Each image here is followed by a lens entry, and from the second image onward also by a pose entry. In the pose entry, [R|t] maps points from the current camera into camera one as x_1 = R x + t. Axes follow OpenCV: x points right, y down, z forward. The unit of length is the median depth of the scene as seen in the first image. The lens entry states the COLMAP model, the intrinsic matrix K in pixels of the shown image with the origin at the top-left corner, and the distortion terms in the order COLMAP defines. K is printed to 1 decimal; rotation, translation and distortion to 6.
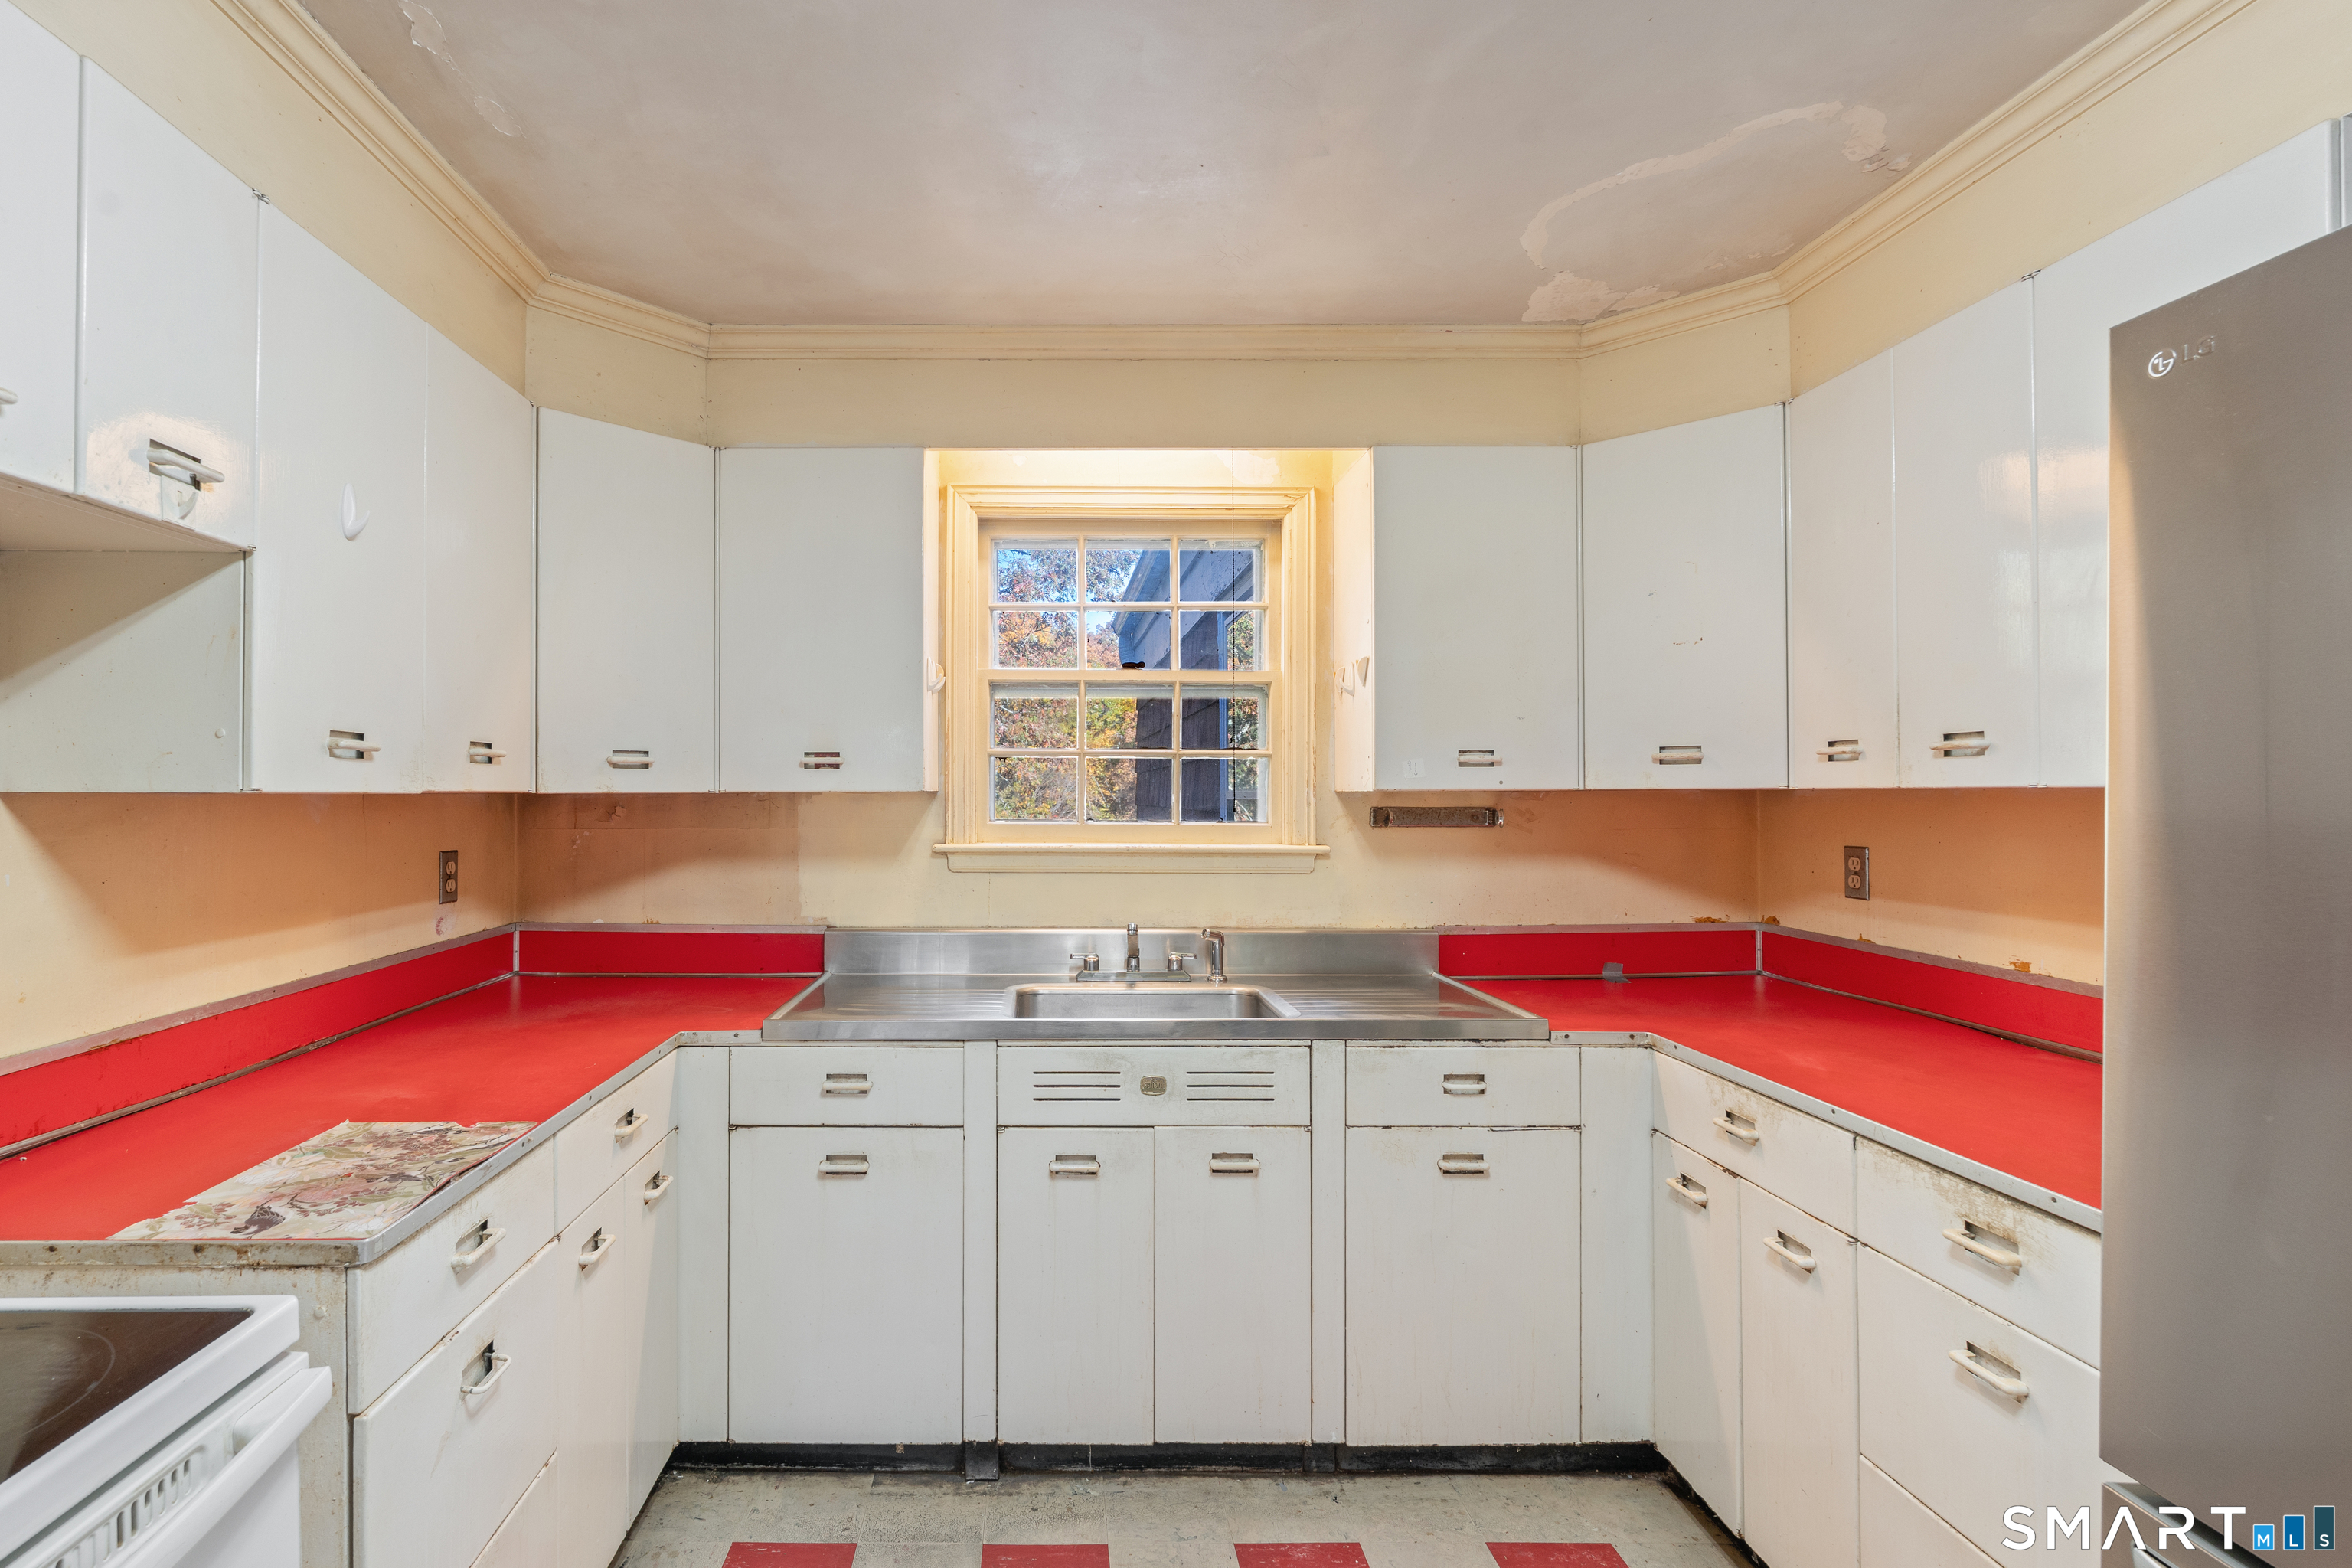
lens RADIAL K [[1075.7, 0, 1021.7], [0, 1075.7, 783.6], [0, 0, 1]] dist [-0.007175, 0.000698]
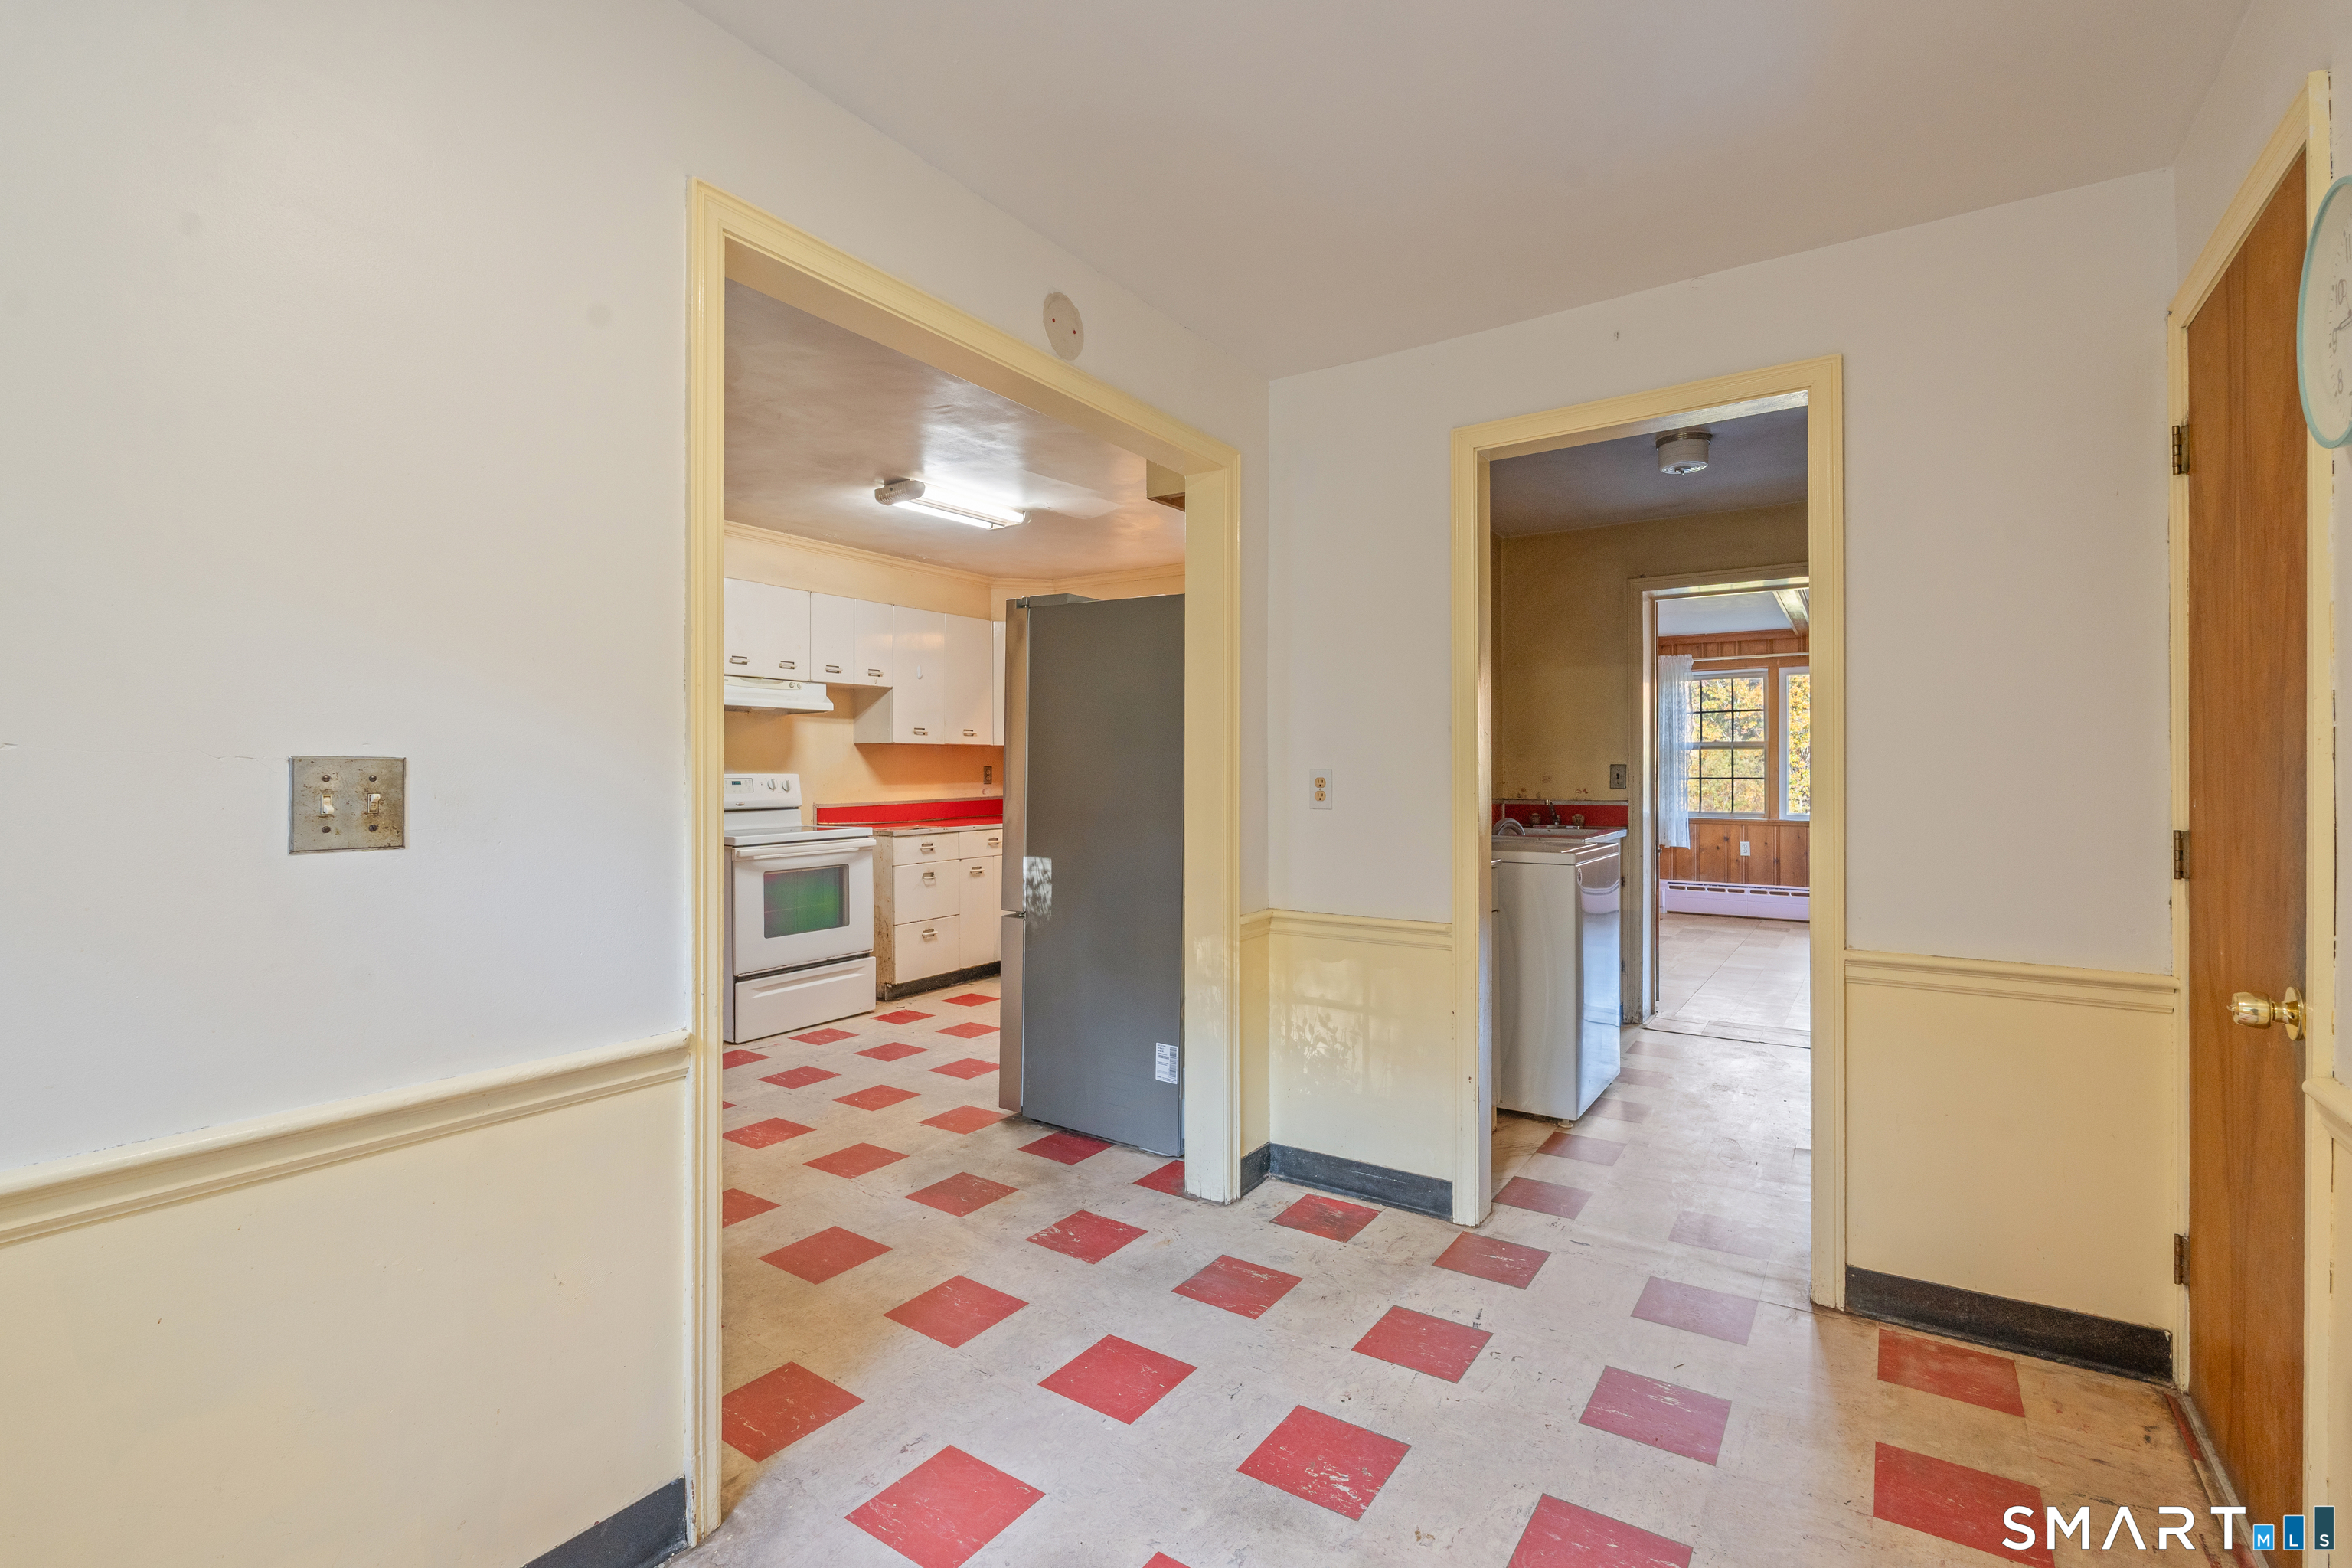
lens RADIAL K [[1075.7, 0, 1243.3], [0, 1075.7, 772.9], [0, 0, 1]] dist [-0.007175, 0.000698]
pose [[0.853962, 0.003075, -0.520326, 2.451361], [0.004364, 0.999905, 0.013071, 0.069880], [0.520316, -0.013433, 0.853868, -1.765904]]
